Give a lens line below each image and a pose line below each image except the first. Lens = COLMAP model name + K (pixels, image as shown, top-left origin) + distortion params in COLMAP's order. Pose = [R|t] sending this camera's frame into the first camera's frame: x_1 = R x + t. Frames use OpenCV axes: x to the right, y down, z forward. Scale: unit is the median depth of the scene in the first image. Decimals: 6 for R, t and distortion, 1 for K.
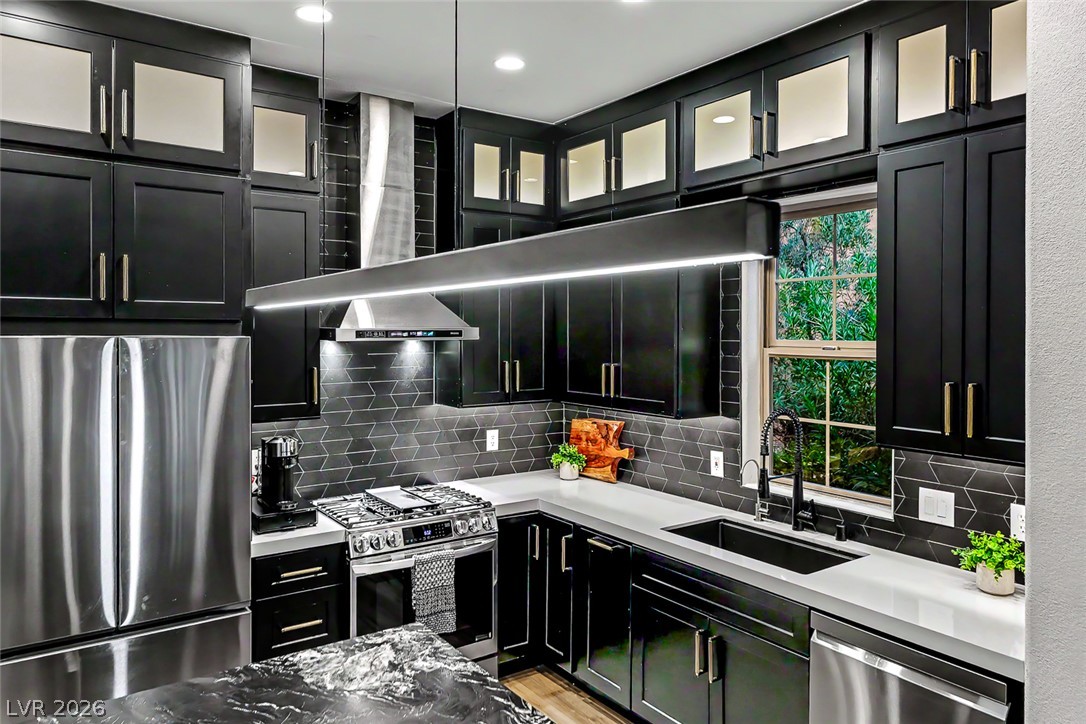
lens RADIAL K [[732.9, 0, 545.2], [0, 732.9, 335.9], [0, 0, 1]] dist [0.006970, 0.005029]
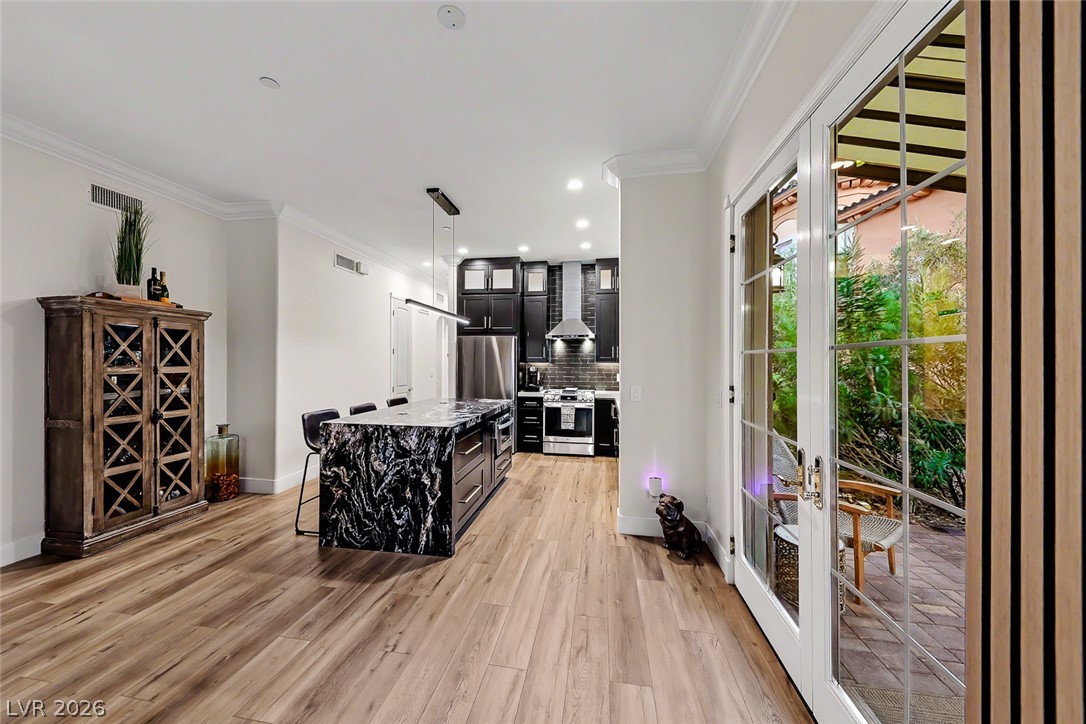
lens RADIAL K [[379.4, 0, 542.4], [0, 379.4, 359.1], [0, 0, 1]] dist [0.000653, -0.000160]
pose [[0.716323, -0.004696, -0.697753, 0.872655], [-0.006599, 0.999887, -0.013504, 0.118857], [0.697738, 0.014278, 0.716211, -0.245528]]
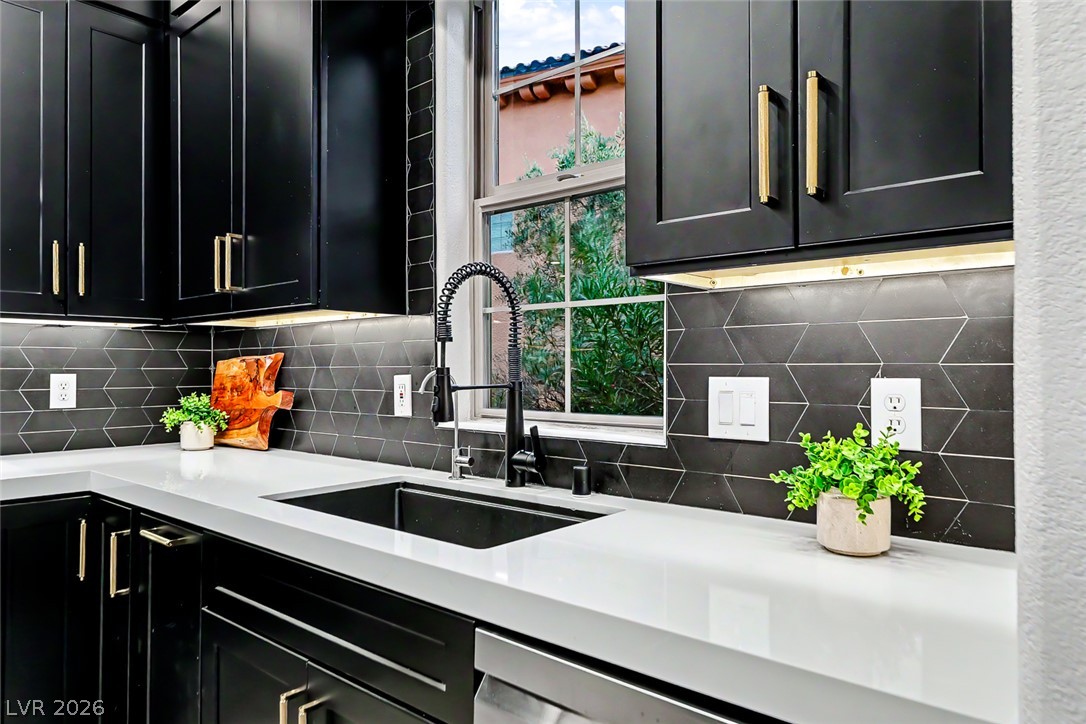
lens RADIAL K [[708.1, 0, 549.4], [0, 708.1, 359.6], [0, 0, 1]] dist [-0.001416, 0.002774]
pose [[0.969100, -0.001550, 0.246665, 0.214743], [0.005950, 0.999836, -0.017091, 0.161039], [-0.246598, 0.018031, 0.968950, 0.421120]]
